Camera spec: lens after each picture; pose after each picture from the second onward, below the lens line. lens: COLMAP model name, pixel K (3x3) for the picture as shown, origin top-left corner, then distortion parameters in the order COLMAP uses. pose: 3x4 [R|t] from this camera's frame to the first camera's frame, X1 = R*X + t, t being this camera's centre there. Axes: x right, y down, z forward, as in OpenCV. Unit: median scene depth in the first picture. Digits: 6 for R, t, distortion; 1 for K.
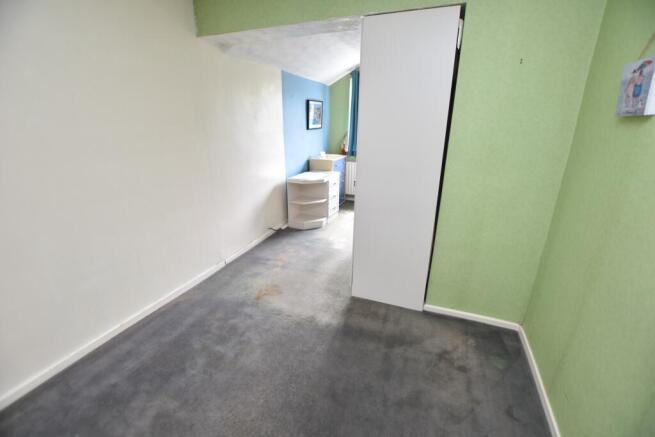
lens RADIAL K [[290.1, 0, 327.5], [0, 290.1, 218.5], [0, 0, 1]] dist [-0.022616, 0.000163]
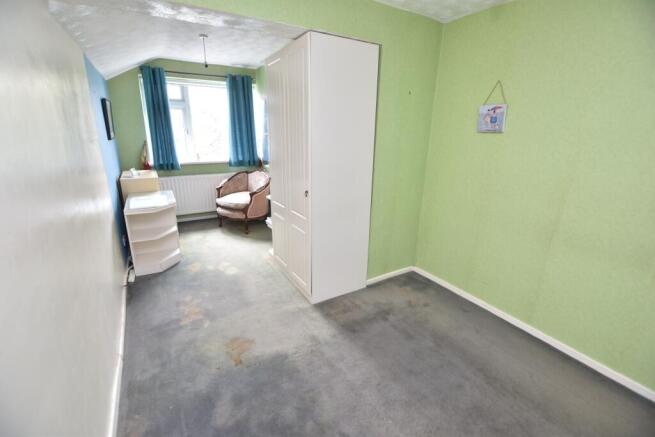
lens RADIAL K [[290.1, 0, 327.5], [0, 290.1, 218.5], [0, 0, 1]] dist [-0.022616, 0.000163]
pose [[0.608179, -0.234937, 0.758237, -0.635892], [0.239829, 0.964943, 0.106619, -0.128167], [-0.756704, 0.117004, 0.643202, 0.302829]]
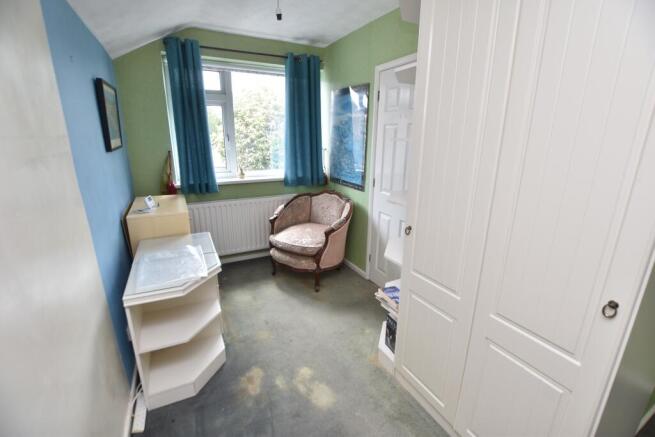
lens RADIAL K [[290.1, 0, 327.5], [0, 290.1, 218.5], [0, 0, 1]] dist [-0.022616, 0.000163]
pose [[0.657380, -0.213917, 0.722559, -0.351205], [0.236310, 0.969015, 0.071888, -0.334474], [-0.715548, 0.123490, 0.687562, 0.993191]]
